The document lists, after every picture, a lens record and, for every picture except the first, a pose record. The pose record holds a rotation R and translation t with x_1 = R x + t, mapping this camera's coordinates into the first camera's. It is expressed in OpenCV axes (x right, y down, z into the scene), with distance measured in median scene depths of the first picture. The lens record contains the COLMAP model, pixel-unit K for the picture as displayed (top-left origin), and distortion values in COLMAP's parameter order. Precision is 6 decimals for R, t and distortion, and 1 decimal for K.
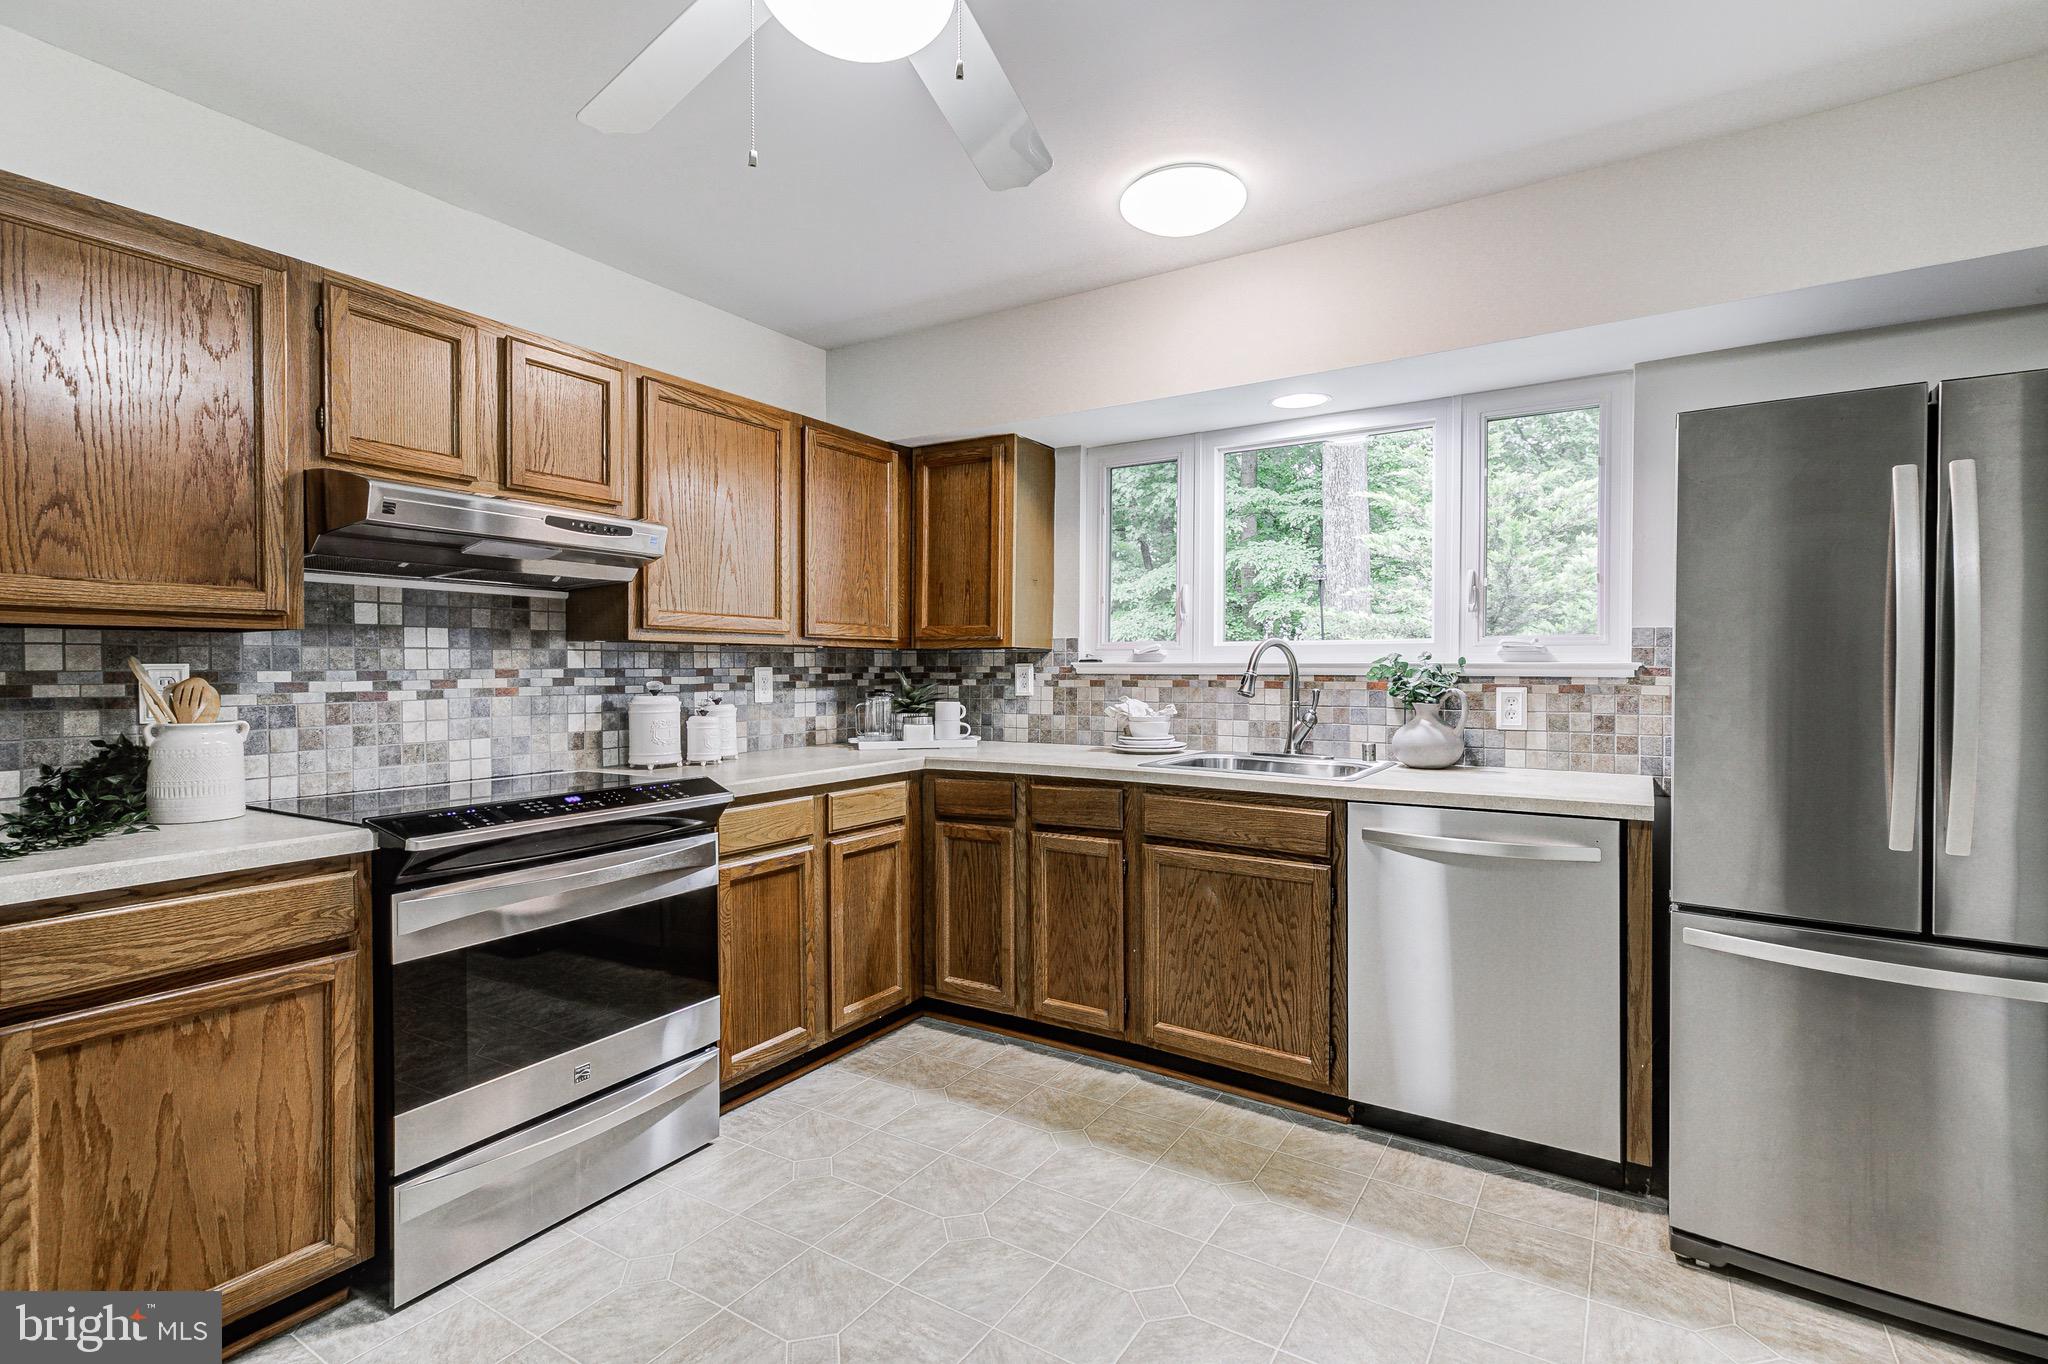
lens RADIAL K [[968.4, 0, 1028.0], [0, 968.4, 674.3], [0, 0, 1]] dist [0.009581, 0.001009]
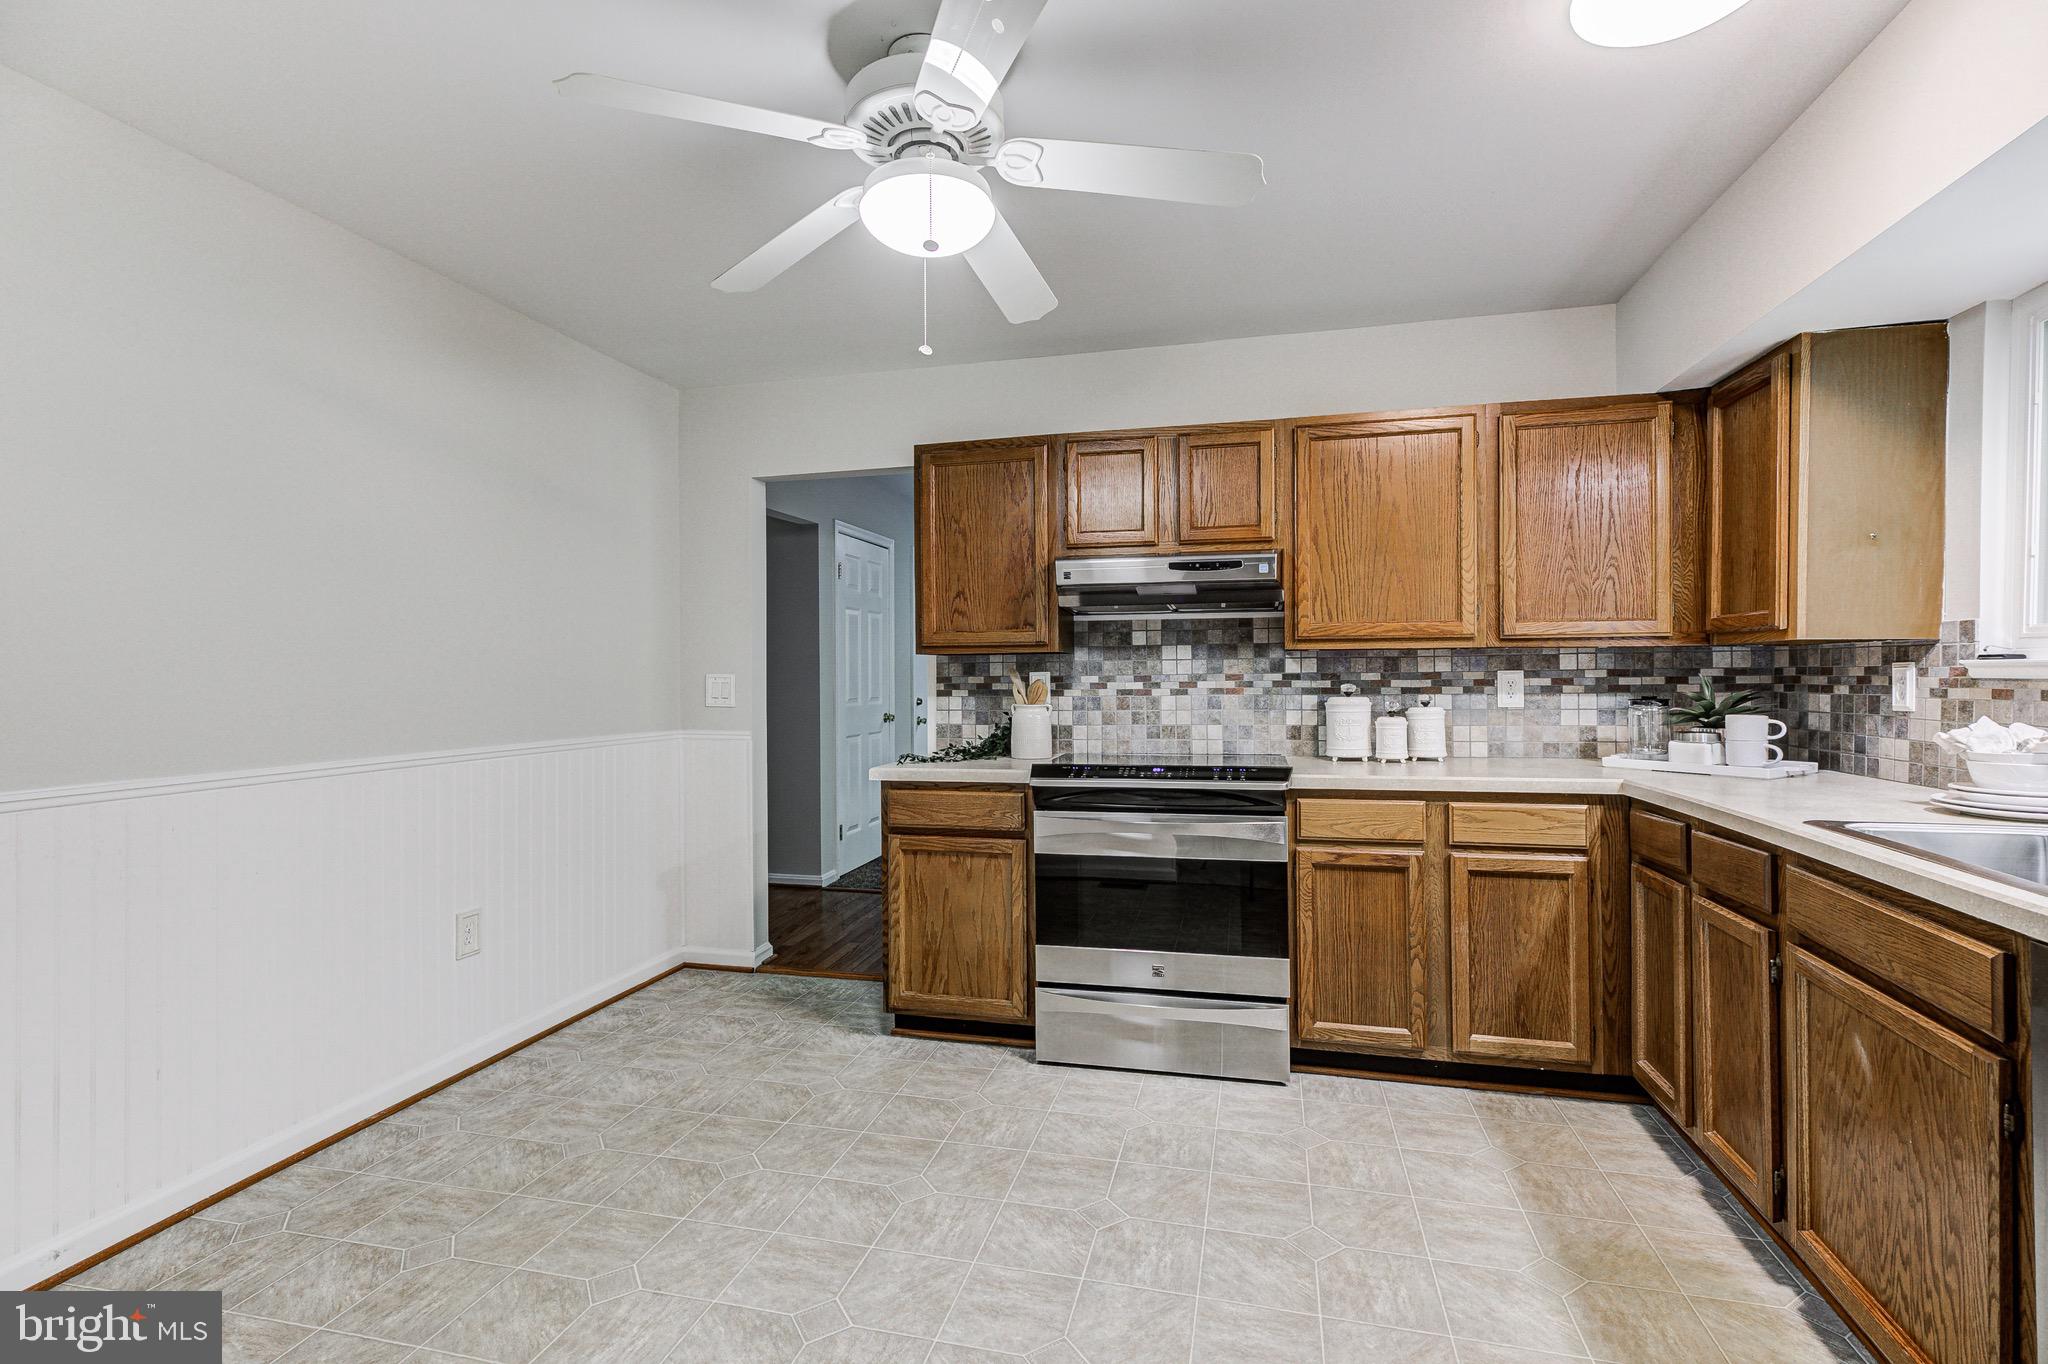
lens RADIAL K [[925.2, 0, 1031.0], [0, 925.2, 674.3], [0, 0, 1]] dist [0.011030, -0.001781]
pose [[0.312853, -0.001177, -0.949801, 0.548933], [0.000536, 0.999999, -0.001062, -0.003422], [0.949801, -0.000177, 0.312853, 0.322693]]
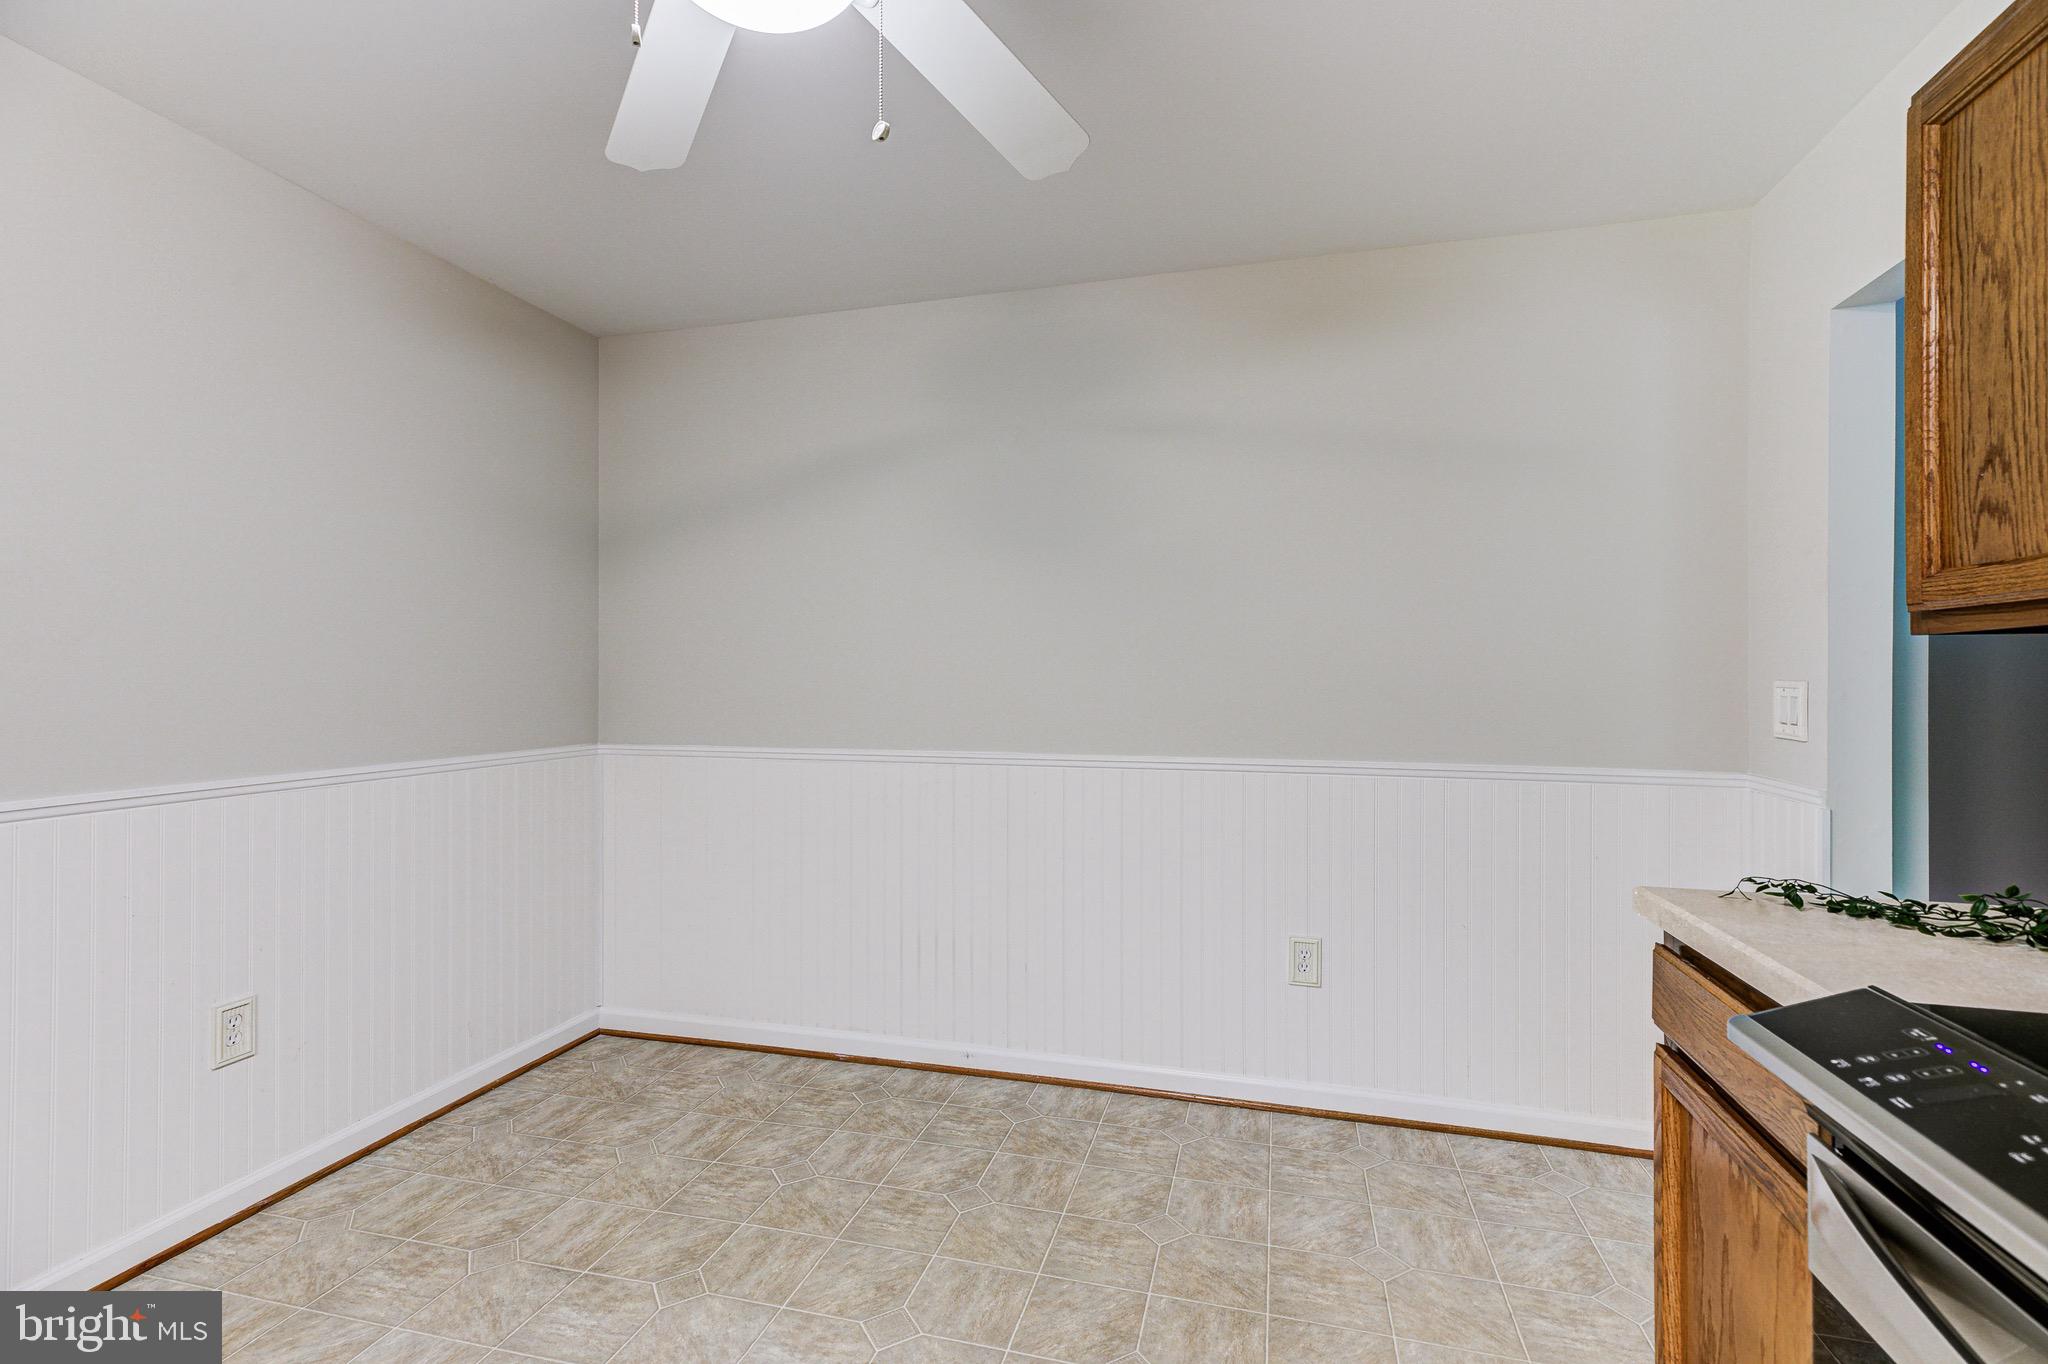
lens RADIAL K [[925.2, 0, 1030.9], [0, 925.2, 677.6], [0, 0, 1]] dist [0.011030, -0.001781]
pose [[-0.954356, 0.002069, -0.298665, -0.073038], [0.000882, 0.999991, 0.004108, -0.011970], [0.298671, 0.003657, -0.954349, 0.870544]]
